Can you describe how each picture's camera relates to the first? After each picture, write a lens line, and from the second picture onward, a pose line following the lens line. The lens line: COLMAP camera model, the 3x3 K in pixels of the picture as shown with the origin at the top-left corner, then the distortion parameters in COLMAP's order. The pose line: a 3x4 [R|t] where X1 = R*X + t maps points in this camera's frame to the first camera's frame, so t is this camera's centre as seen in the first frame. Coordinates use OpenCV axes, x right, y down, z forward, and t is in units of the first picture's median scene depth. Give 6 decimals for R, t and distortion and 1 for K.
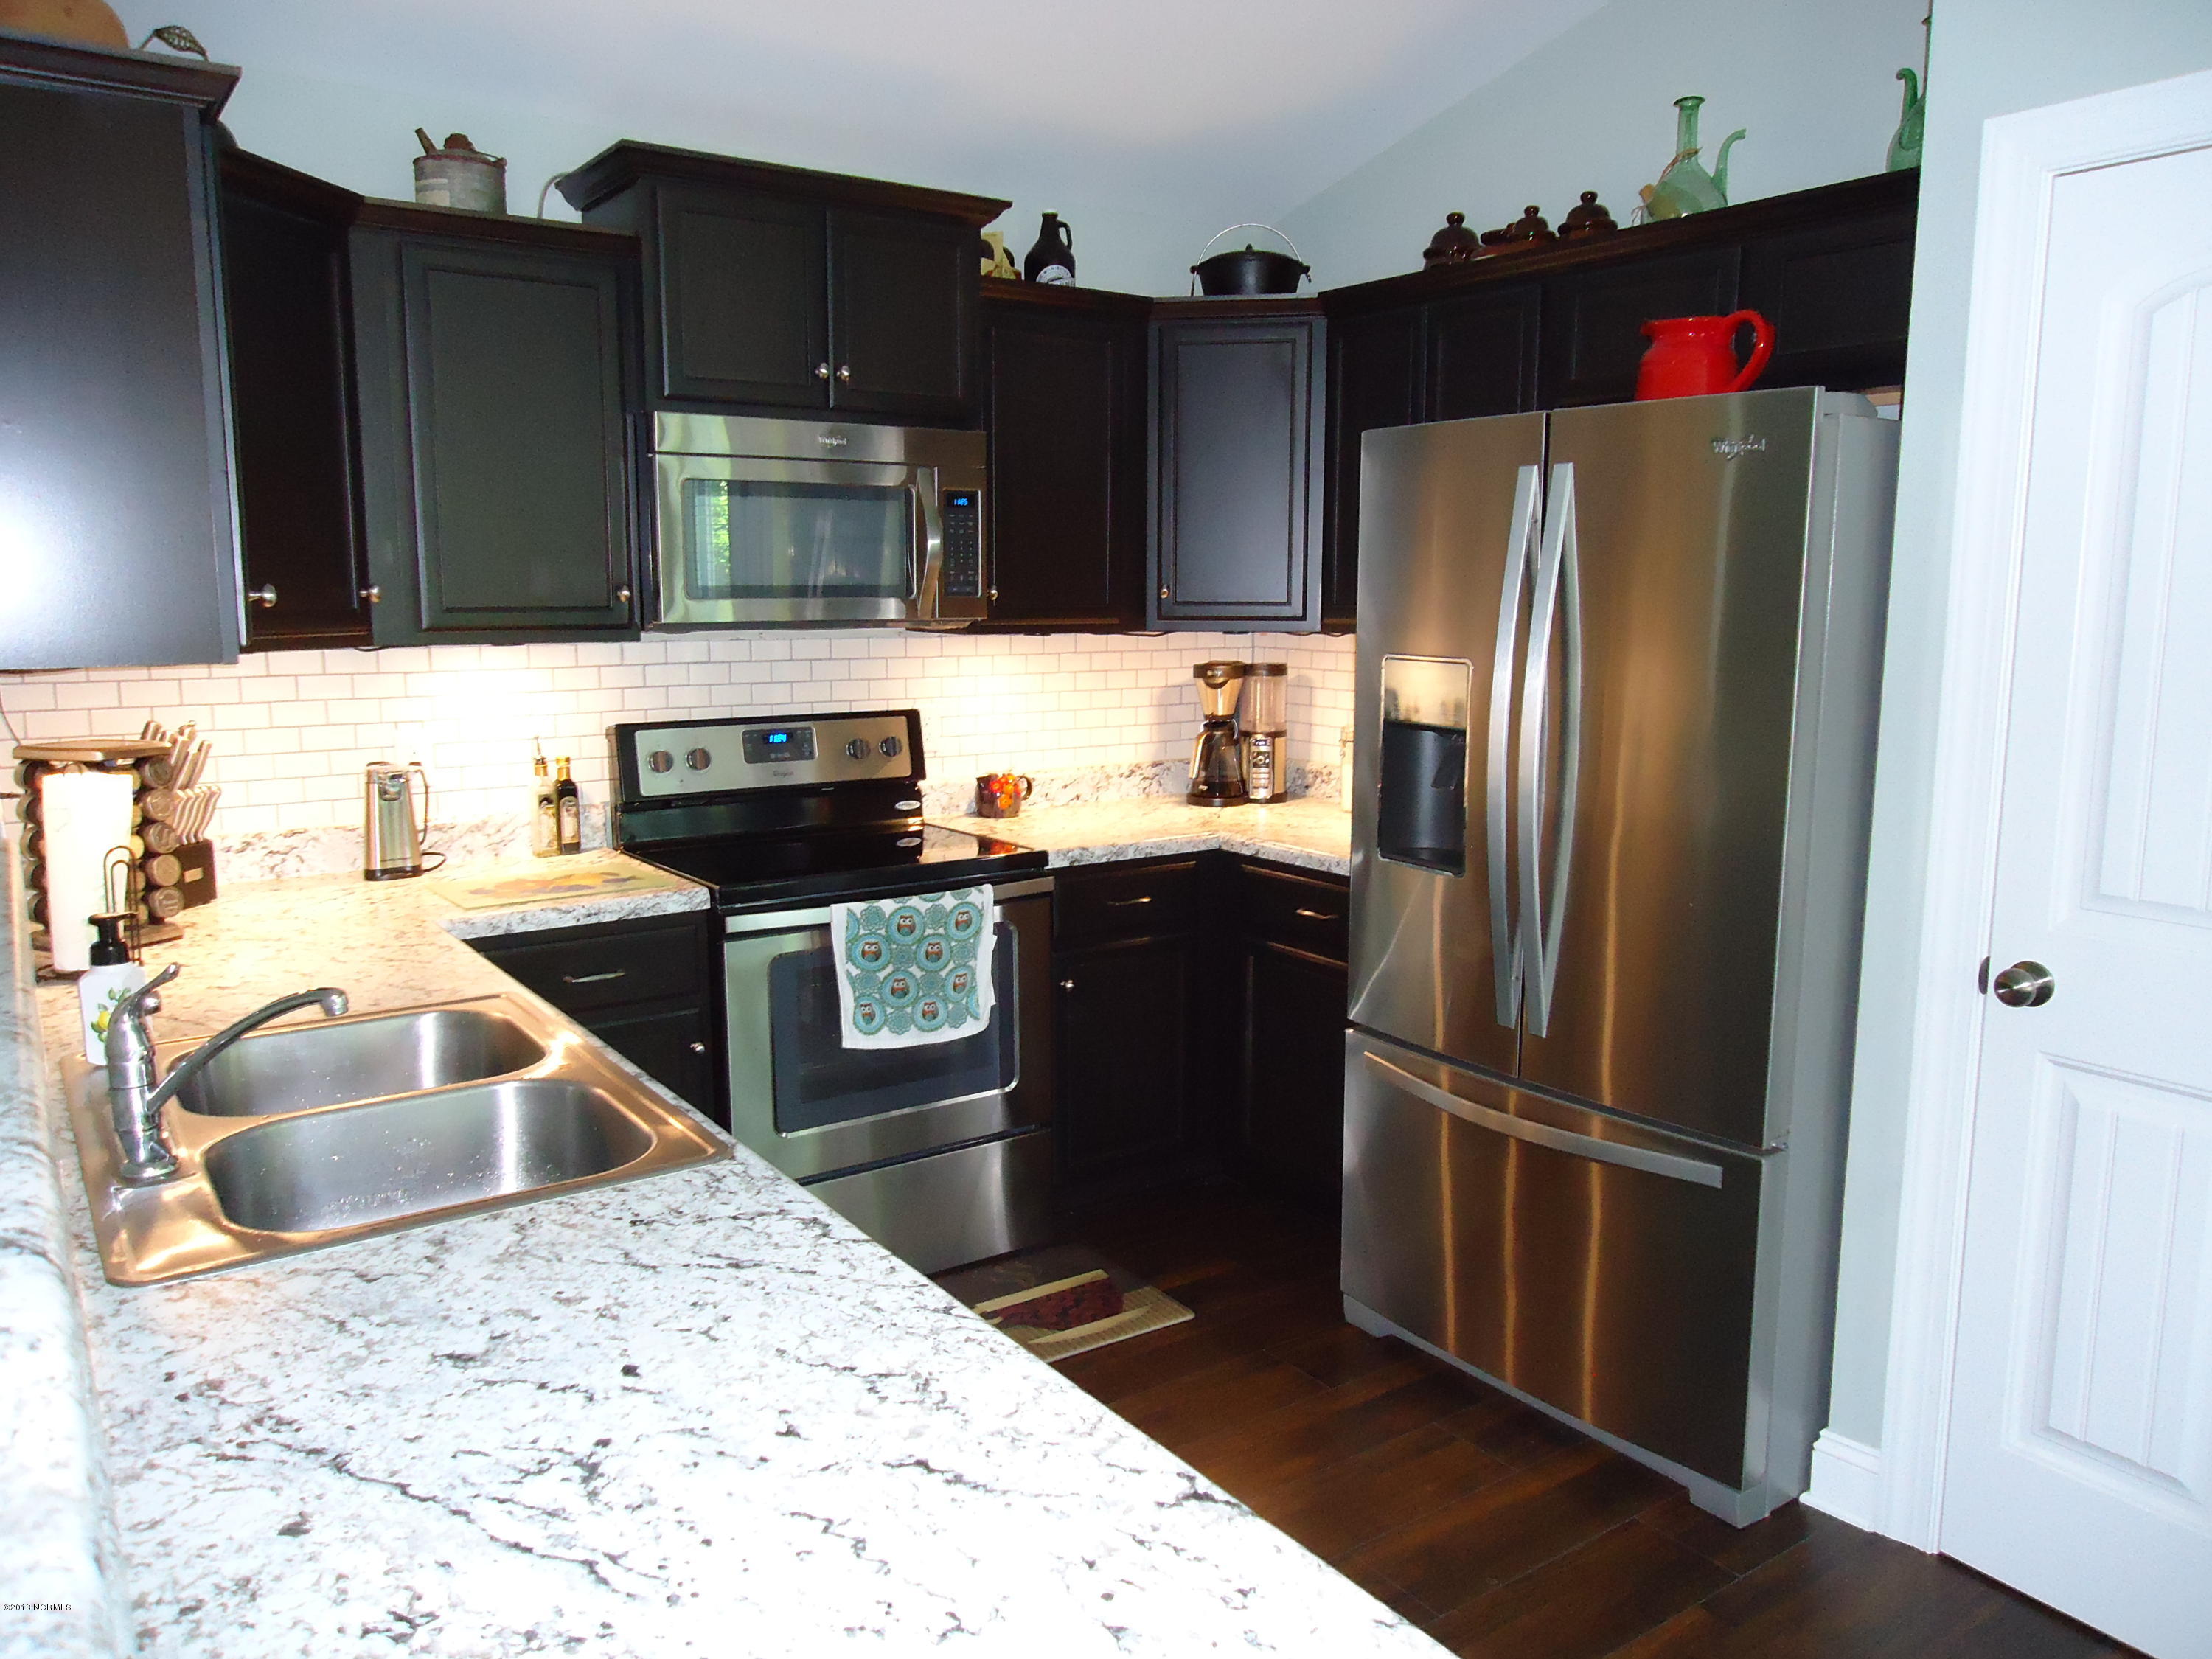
lens RADIAL K [[1609.9, 0, 1102.8], [0, 1609.9, 820.3], [0, 0, 1]] dist [-0.010128, 0.003010]
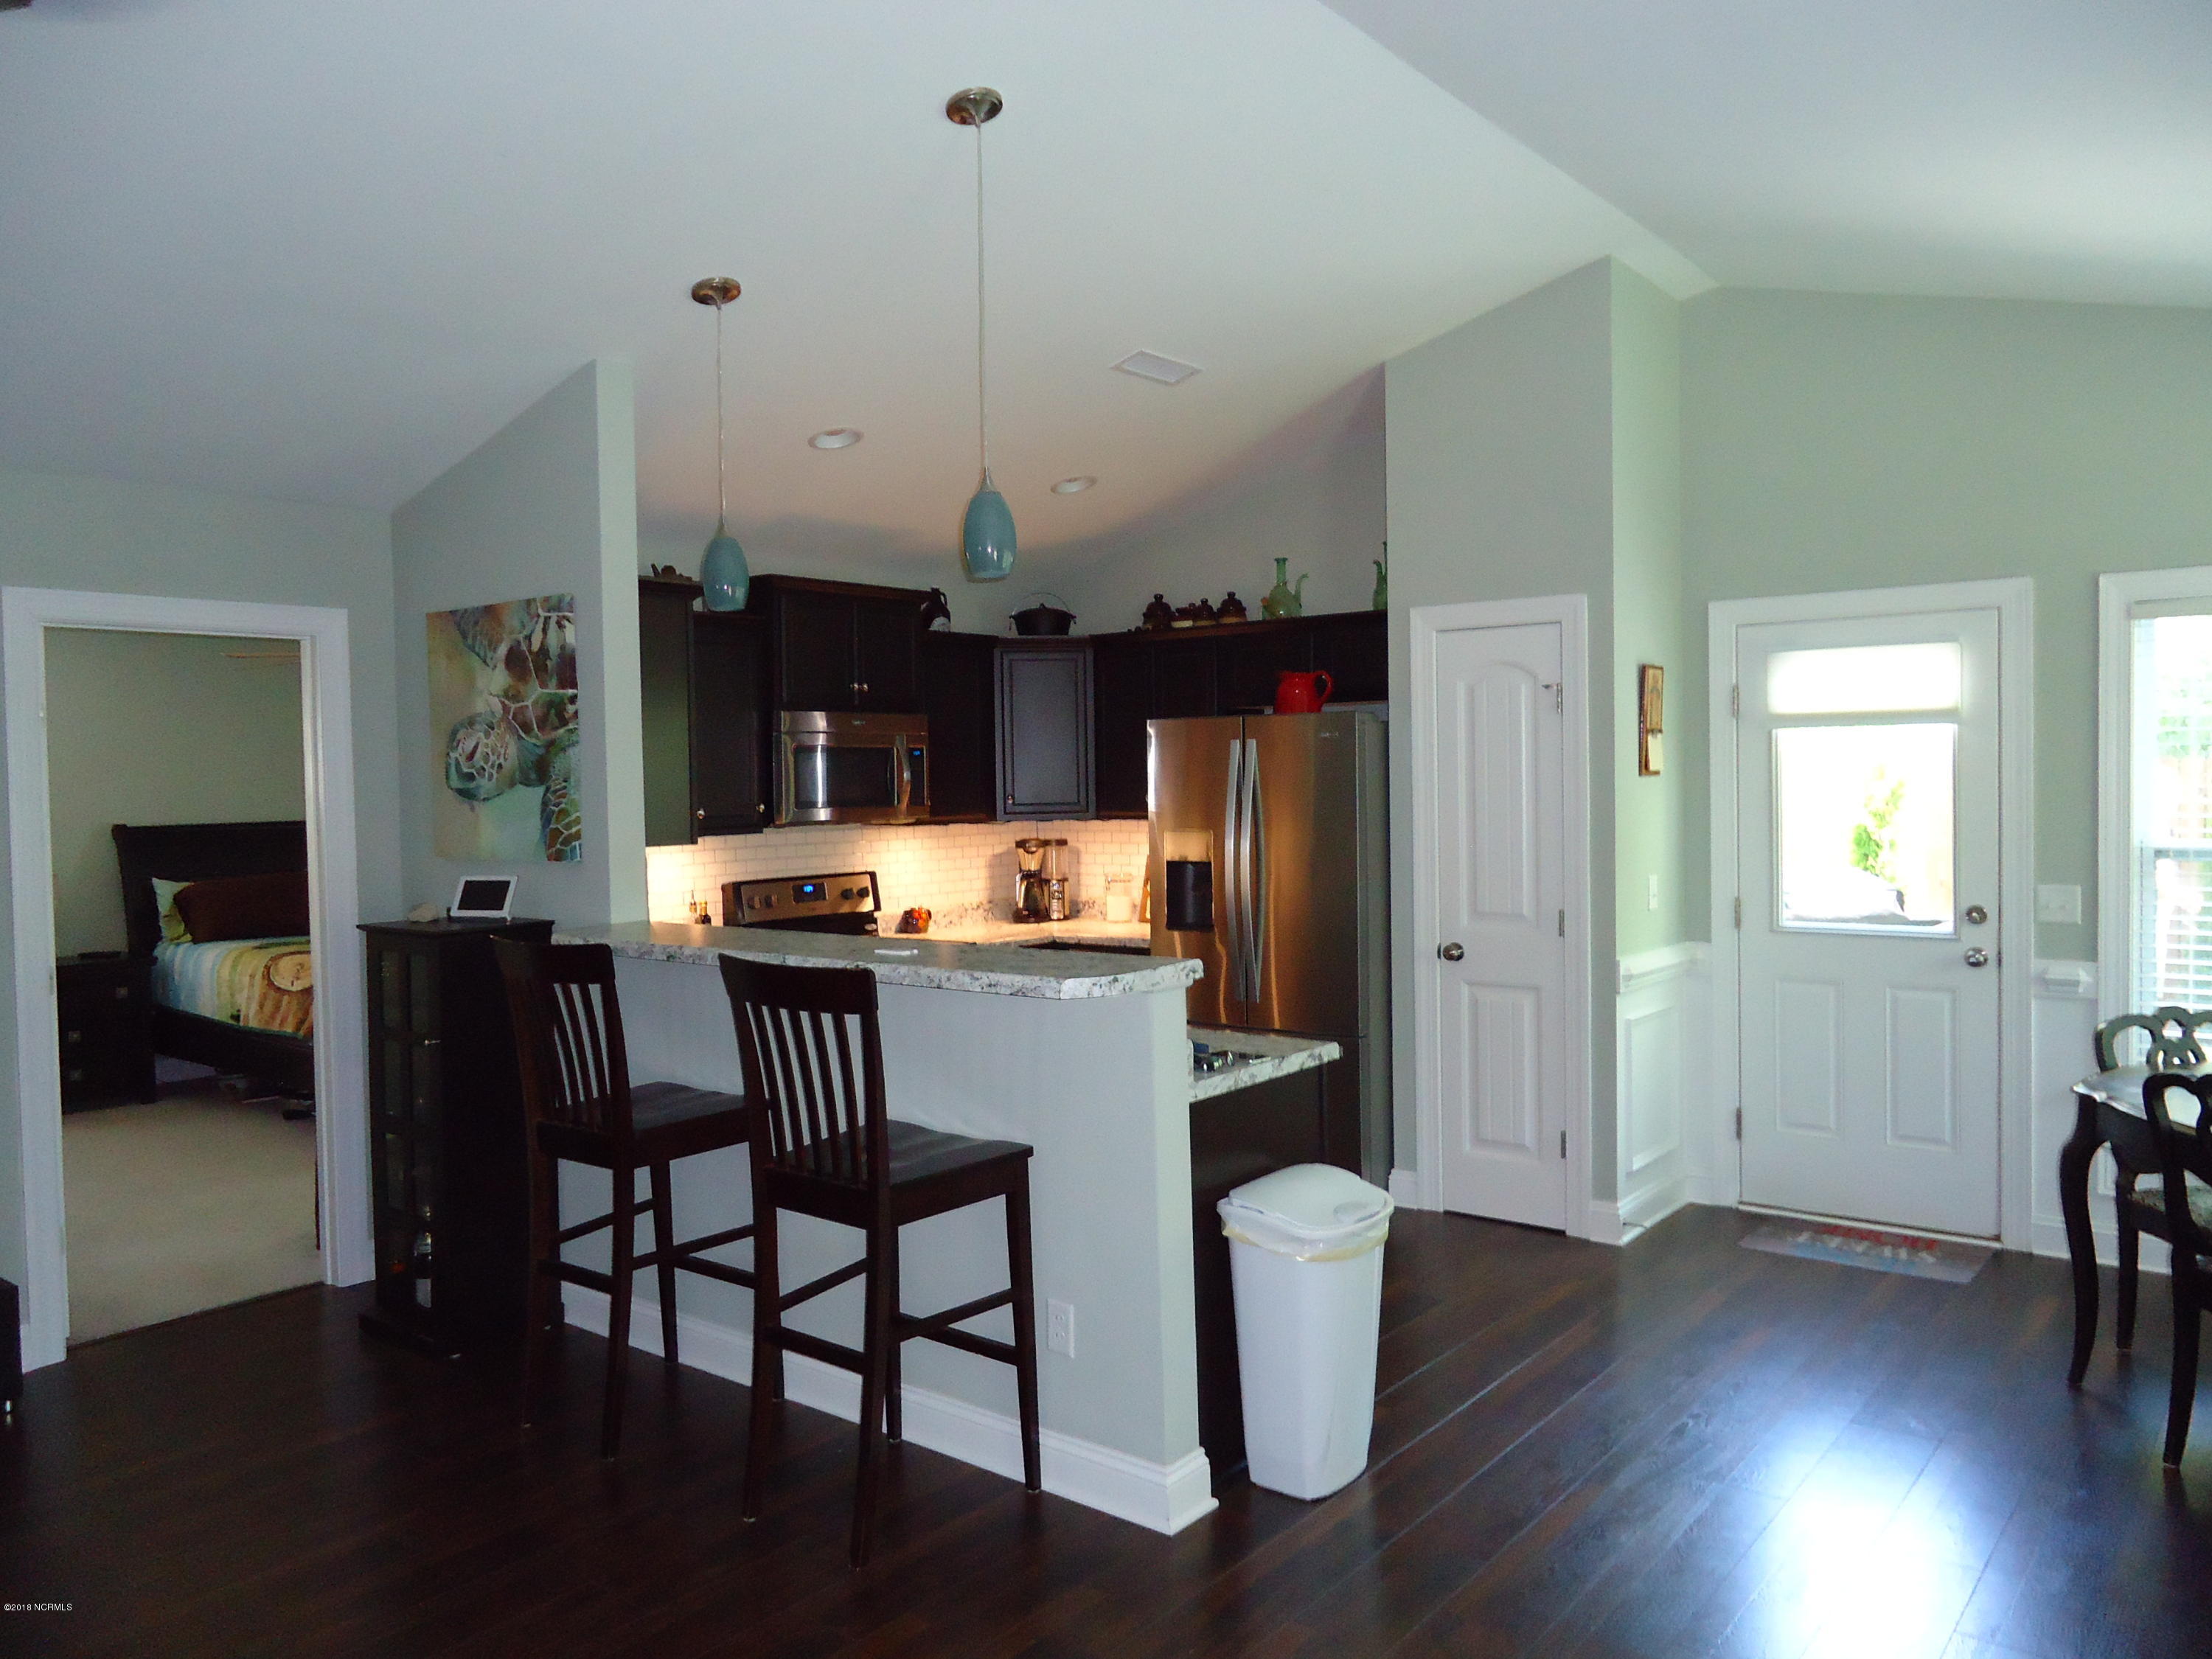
lens RADIAL K [[1609.9, 0, 1102.8], [0, 1609.9, 820.3], [0, 0, 1]] dist [-0.010128, 0.003010]
pose [[0.959689, -0.027766, 0.279688, -0.378913], [0.061113, 0.991914, -0.111226, 0.087786], [-0.274338, 0.123835, 0.953627, -0.744924]]
